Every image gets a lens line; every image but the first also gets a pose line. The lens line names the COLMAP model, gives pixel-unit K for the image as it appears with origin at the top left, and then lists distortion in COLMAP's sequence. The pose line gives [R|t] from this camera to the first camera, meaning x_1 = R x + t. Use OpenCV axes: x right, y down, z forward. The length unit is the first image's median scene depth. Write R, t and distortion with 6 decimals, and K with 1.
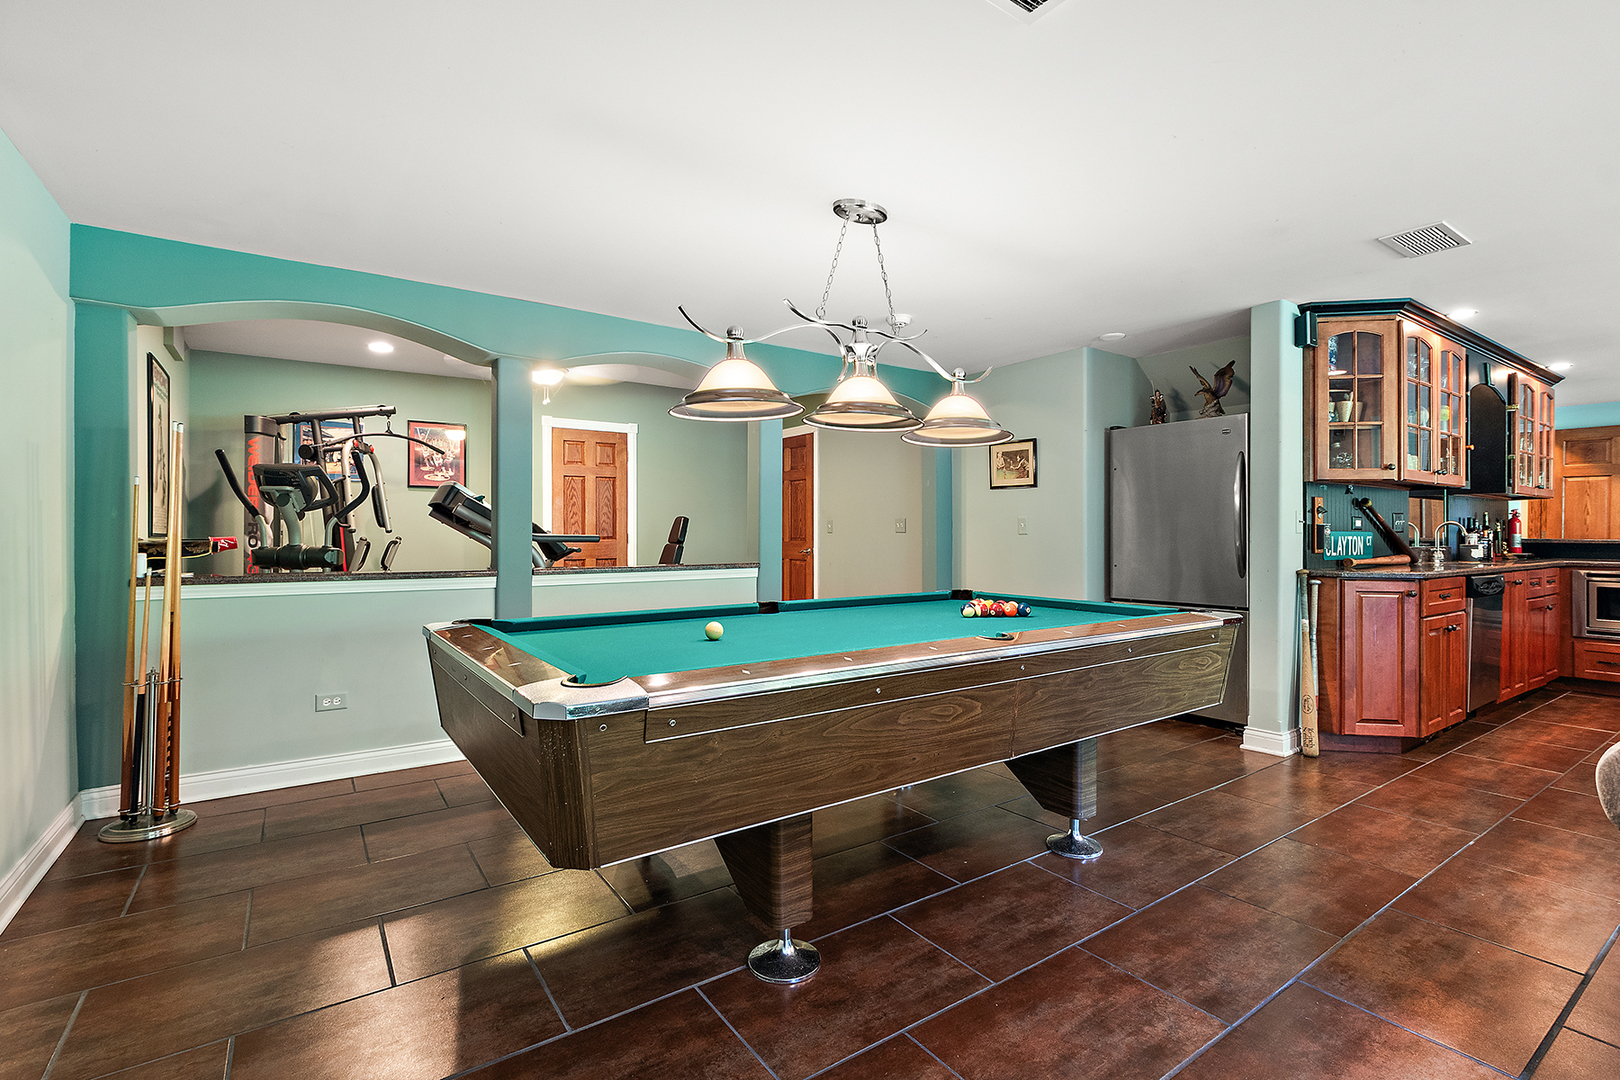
lens RADIAL K [[727.7, 0, 811.1], [0, 727.7, 535.2], [0, 0, 1]] dist [-0.003661, -0.000305]
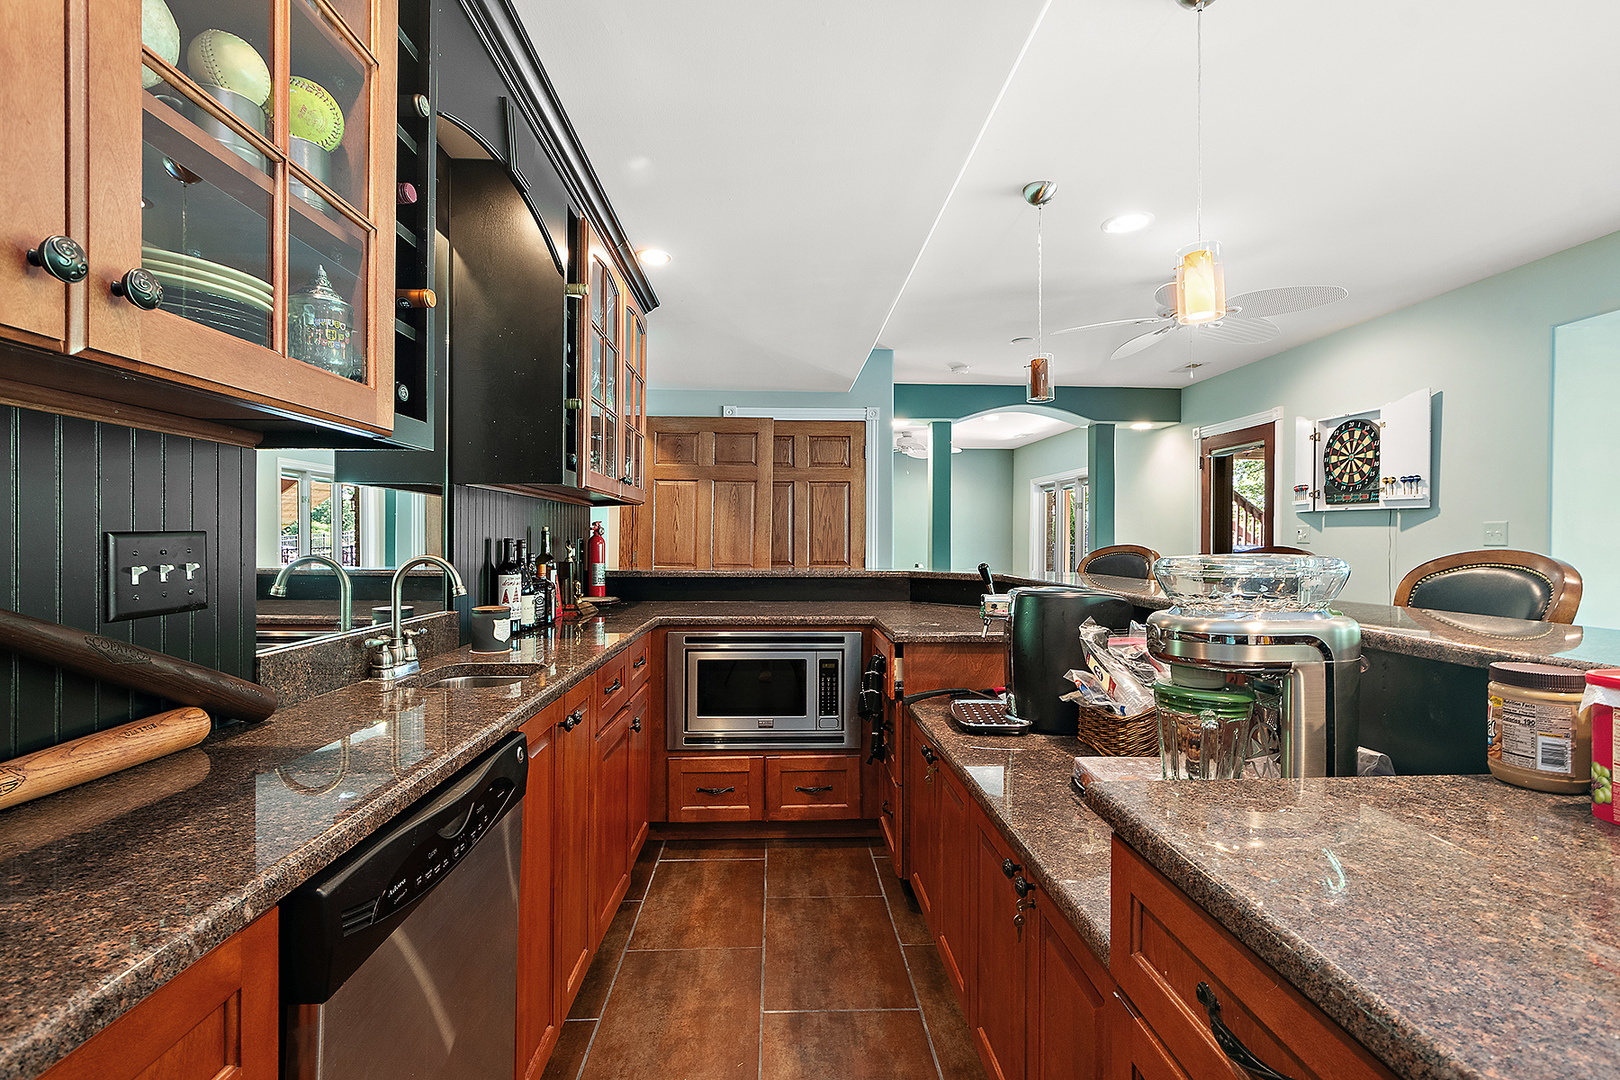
lens RADIAL K [[727.7, 0, 812.9], [0, 727.7, 540.3], [0, 0, 1]] dist [-0.003661, -0.000305]
pose [[0.519906, 0.000477, 0.854223, 0.597349], [-0.007206, 0.999967, 0.003827, -0.025694], [-0.854193, -0.008145, 0.519892, 0.581836]]
